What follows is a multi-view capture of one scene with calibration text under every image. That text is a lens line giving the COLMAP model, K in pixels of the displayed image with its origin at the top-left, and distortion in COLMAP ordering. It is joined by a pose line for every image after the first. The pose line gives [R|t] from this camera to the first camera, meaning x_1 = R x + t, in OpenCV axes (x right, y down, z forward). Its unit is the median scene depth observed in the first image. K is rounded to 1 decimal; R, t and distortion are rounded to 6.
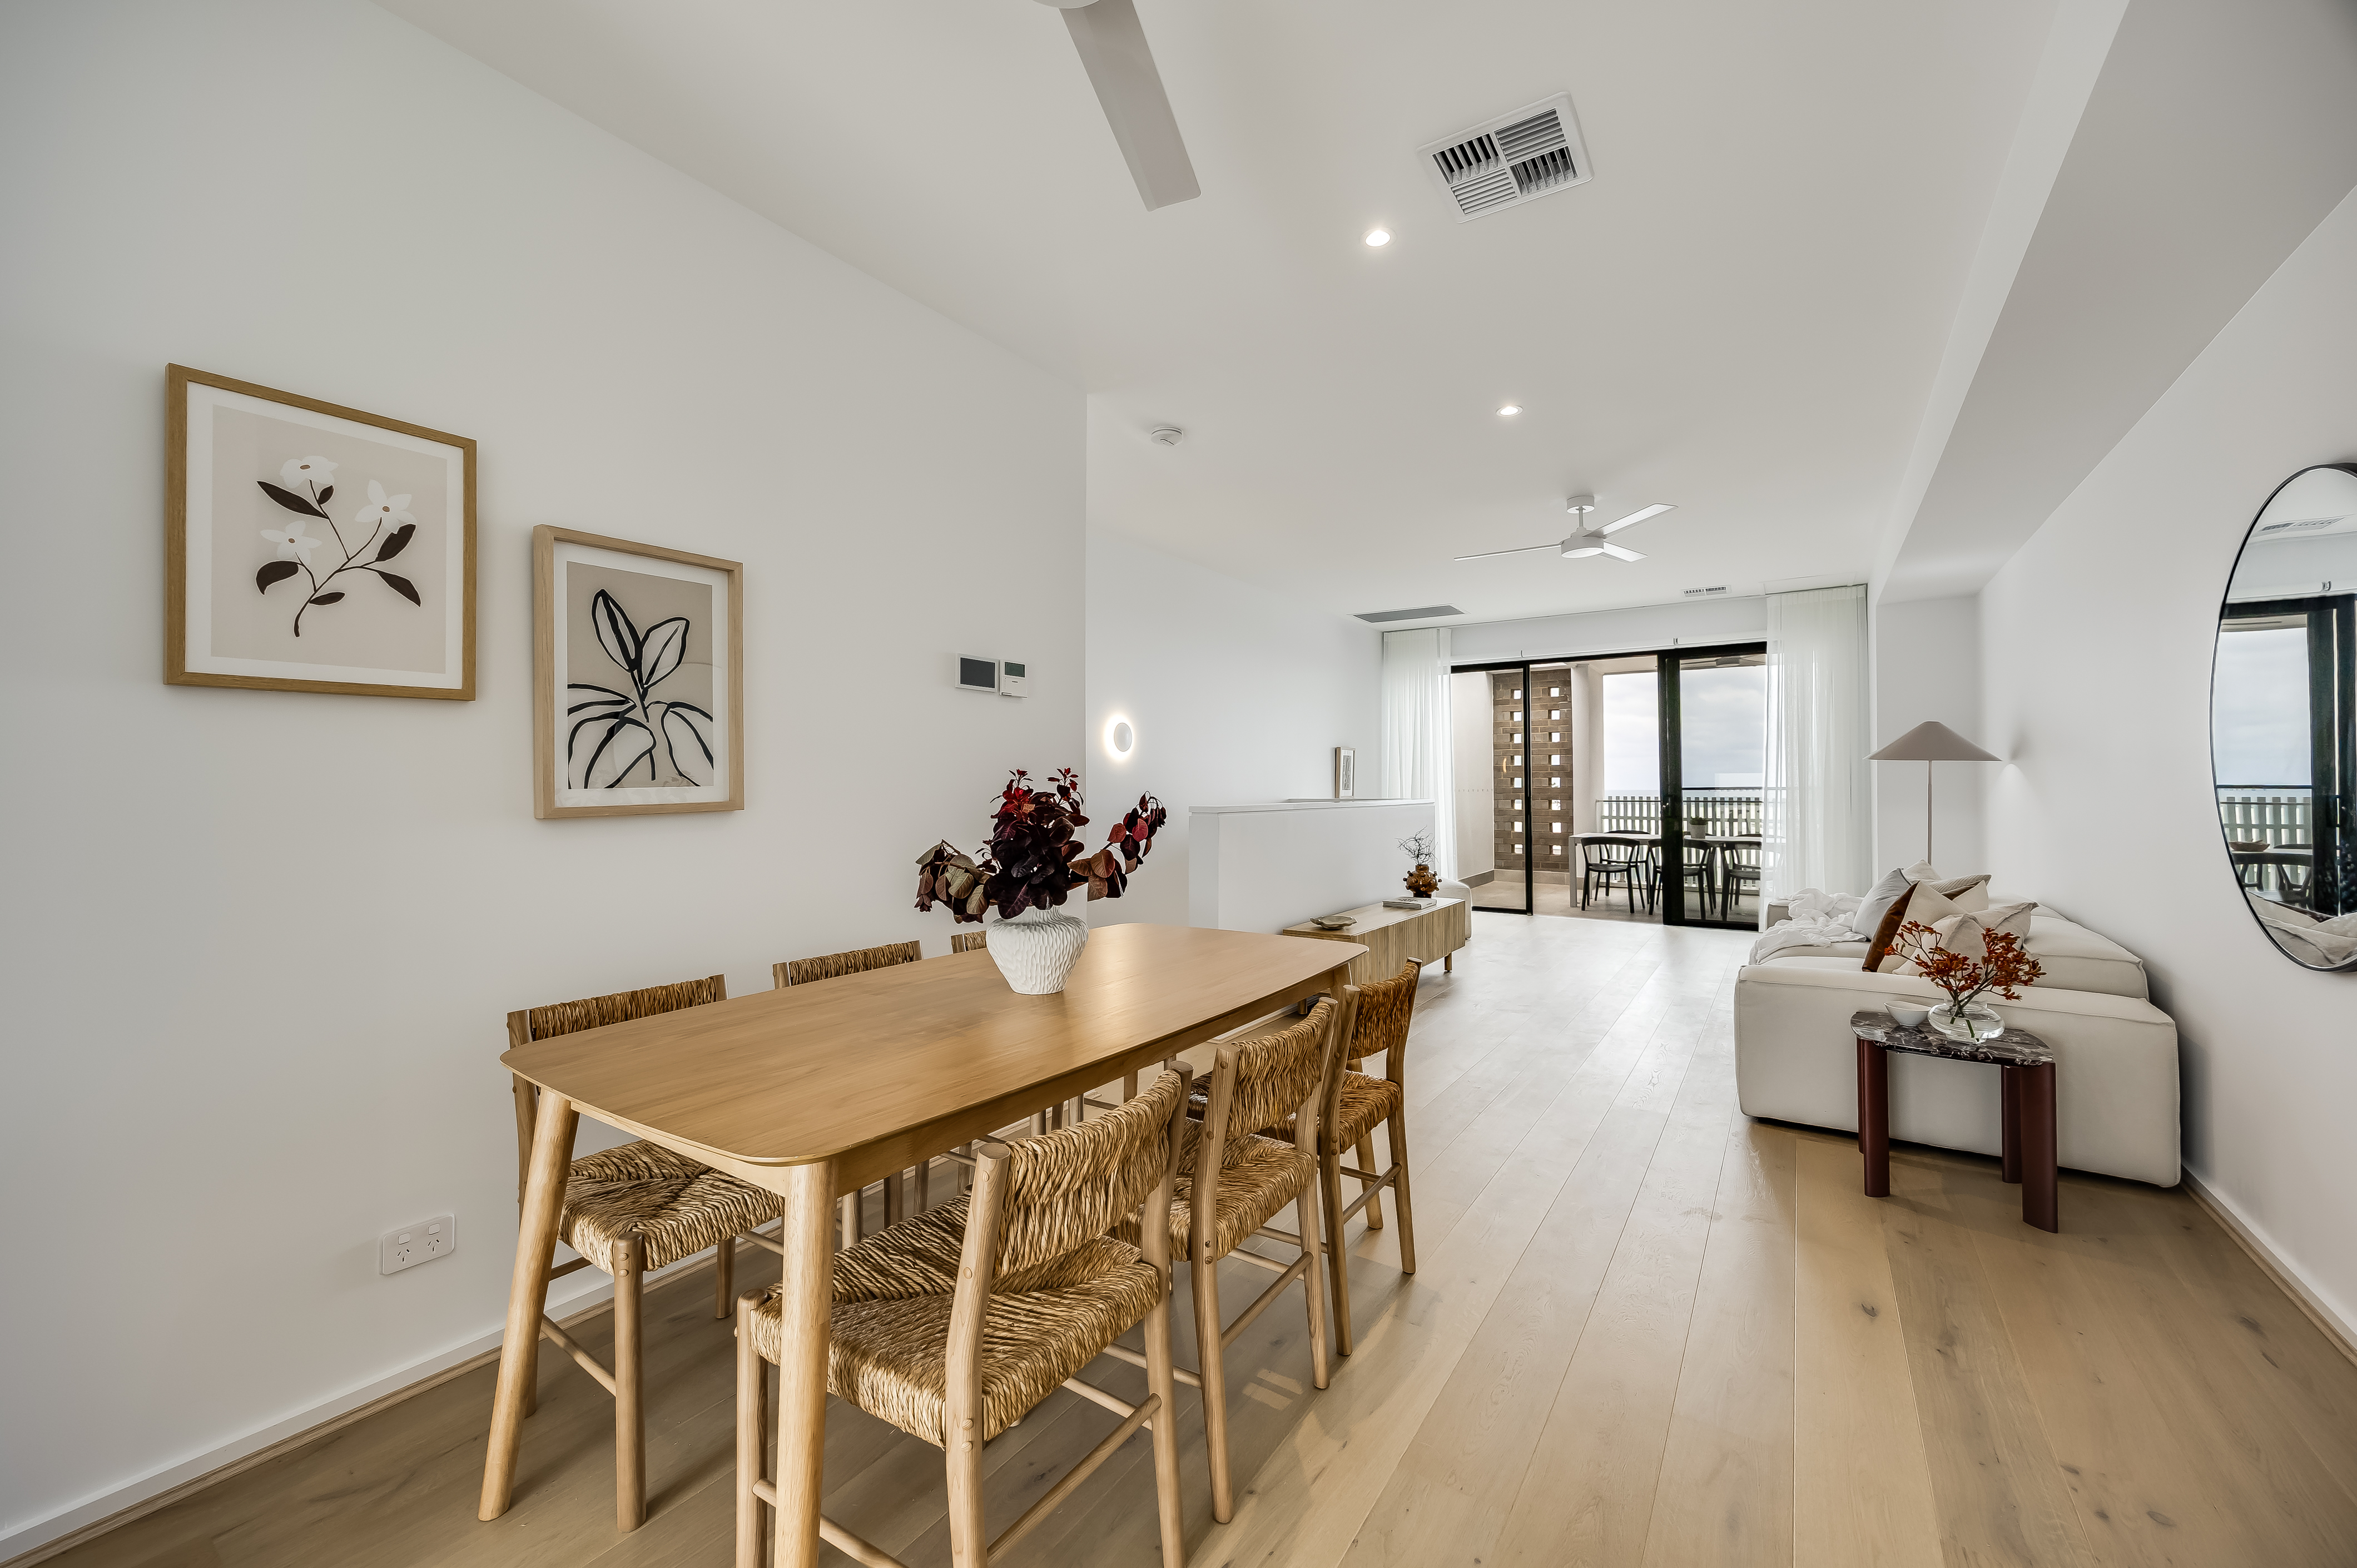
lens RADIAL K [[915.5, 0, 1176.7], [0, 915.5, 787.4], [0, 0, 1]] dist [0.002038, 0.000260]
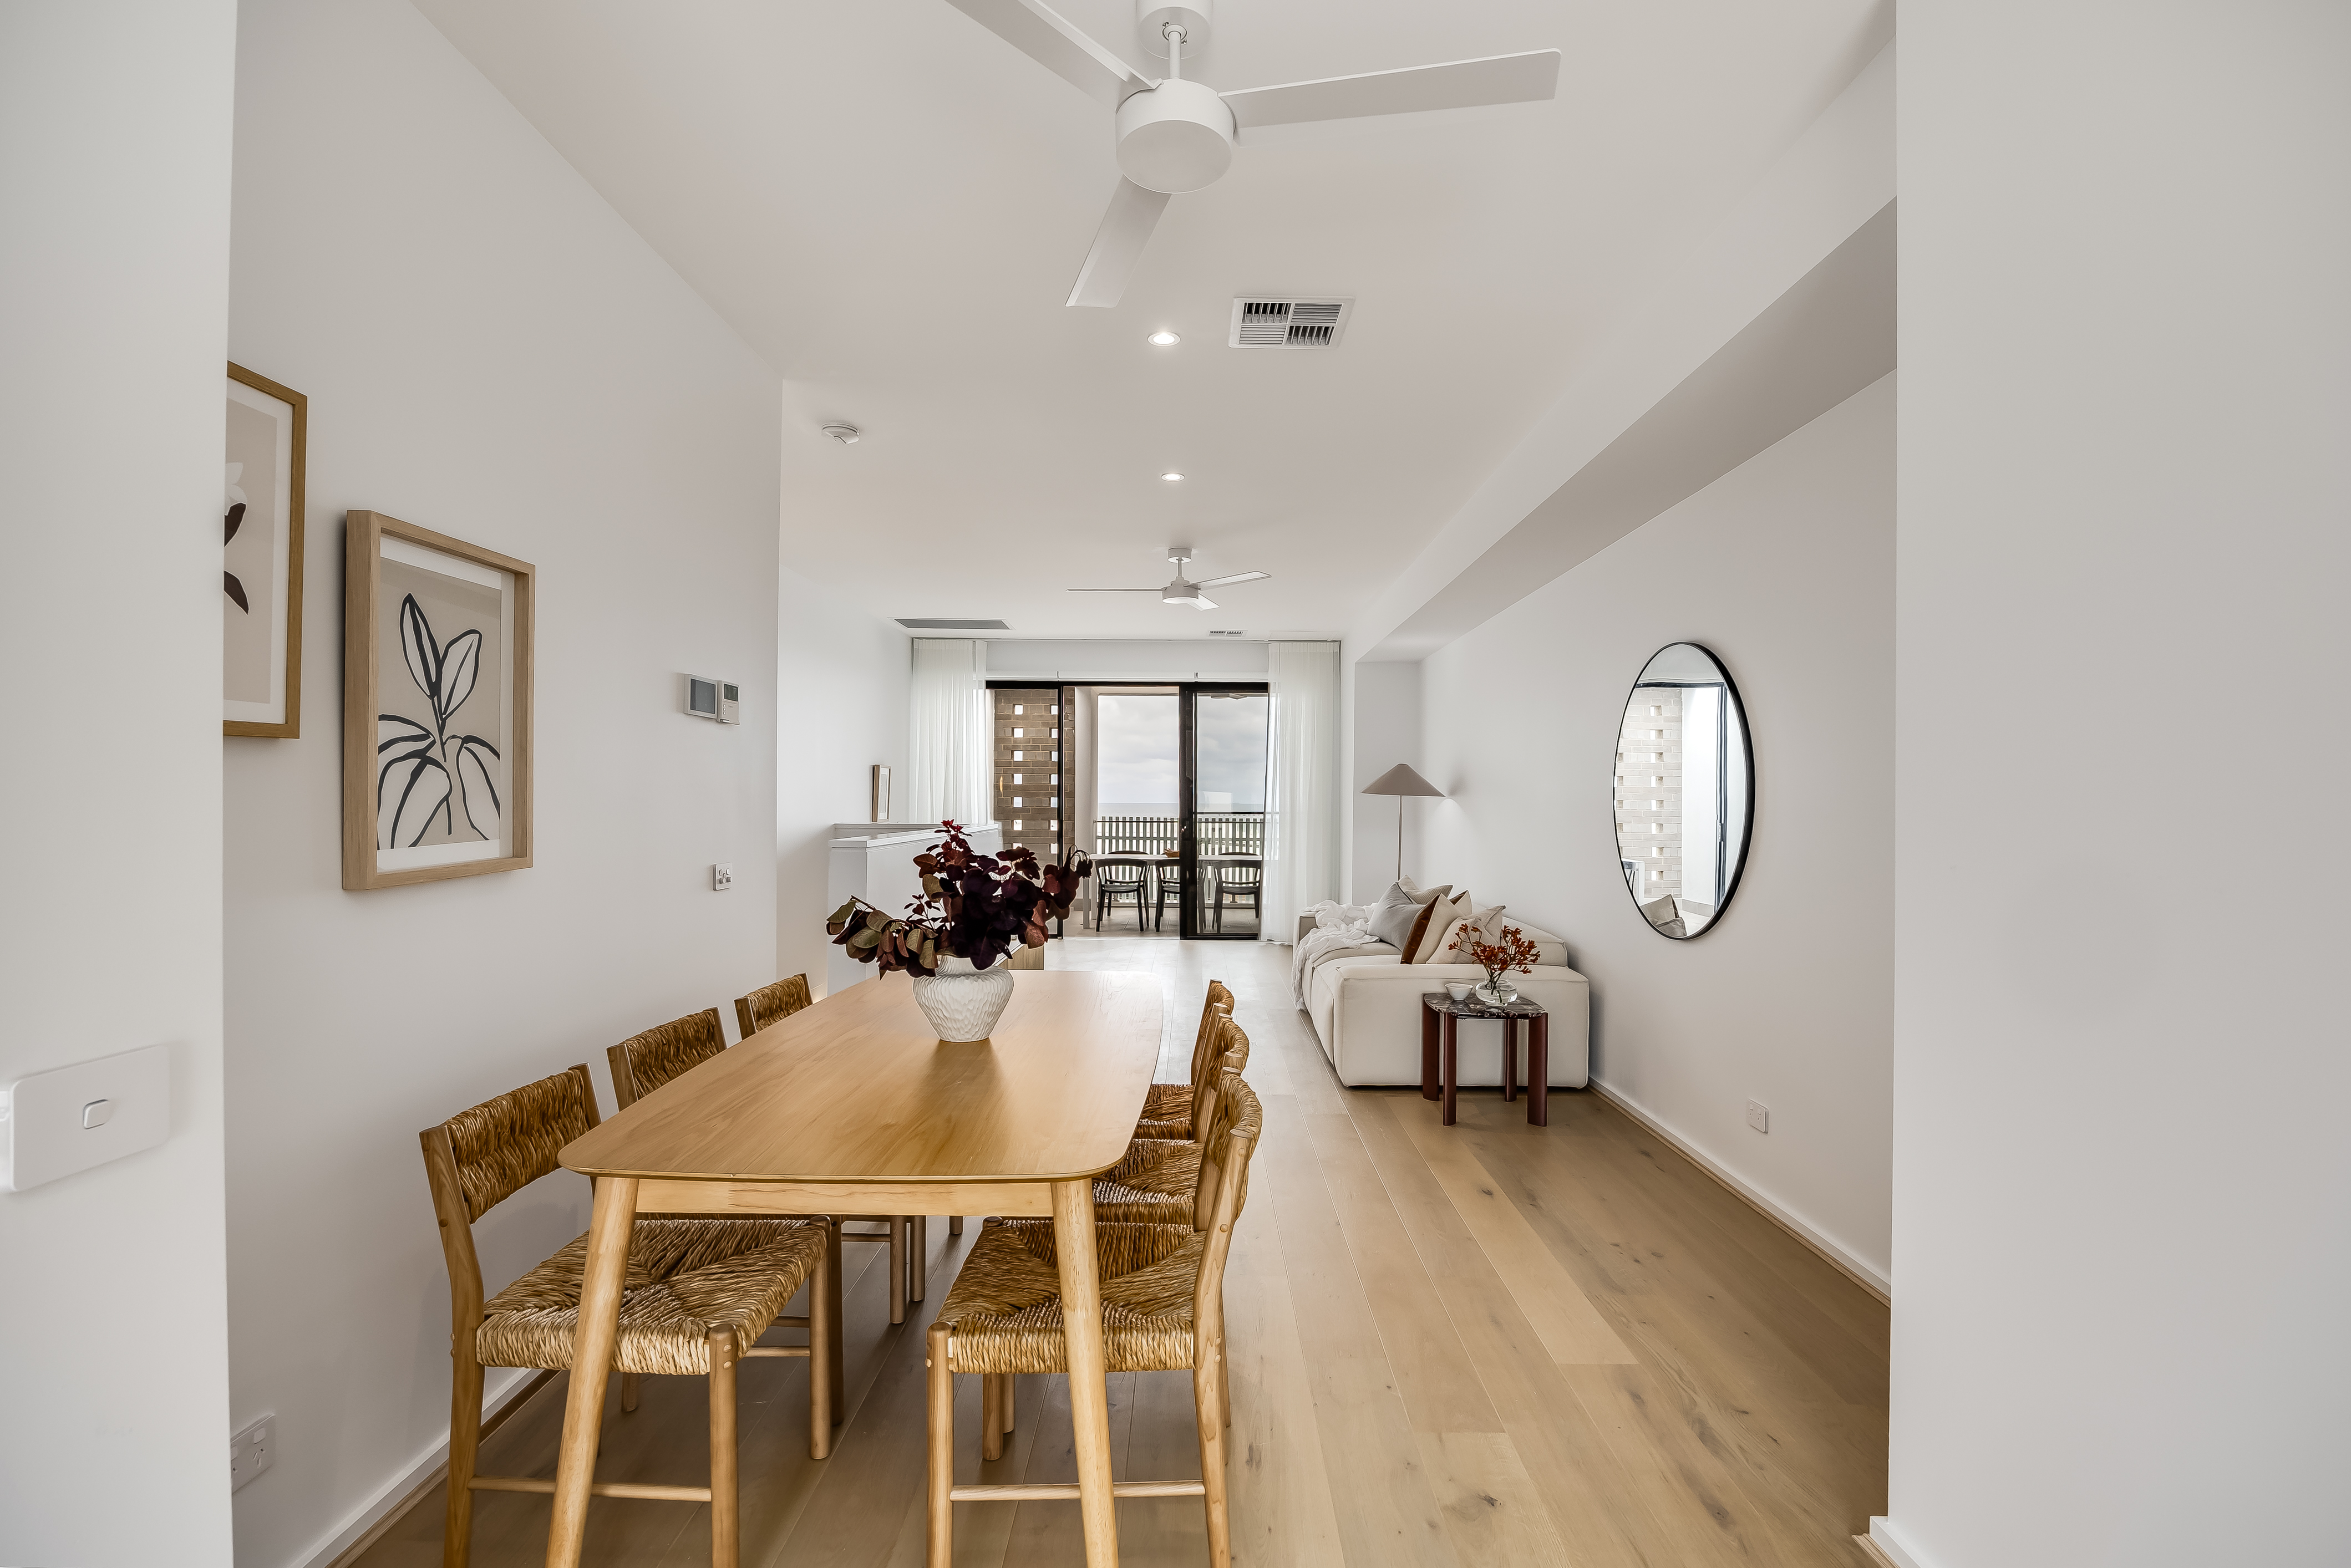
lens RADIAL K [[1065.3, 0, 1187.1], [0, 1065.3, 822.1], [0, 0, 1]] dist [-0.004890, -0.000362]
pose [[0.832451, -0.002891, 0.554090, -0.451255], [-0.009226, 0.999775, 0.019078, -0.034772], [-0.554021, -0.020993, 0.832238, -0.099476]]
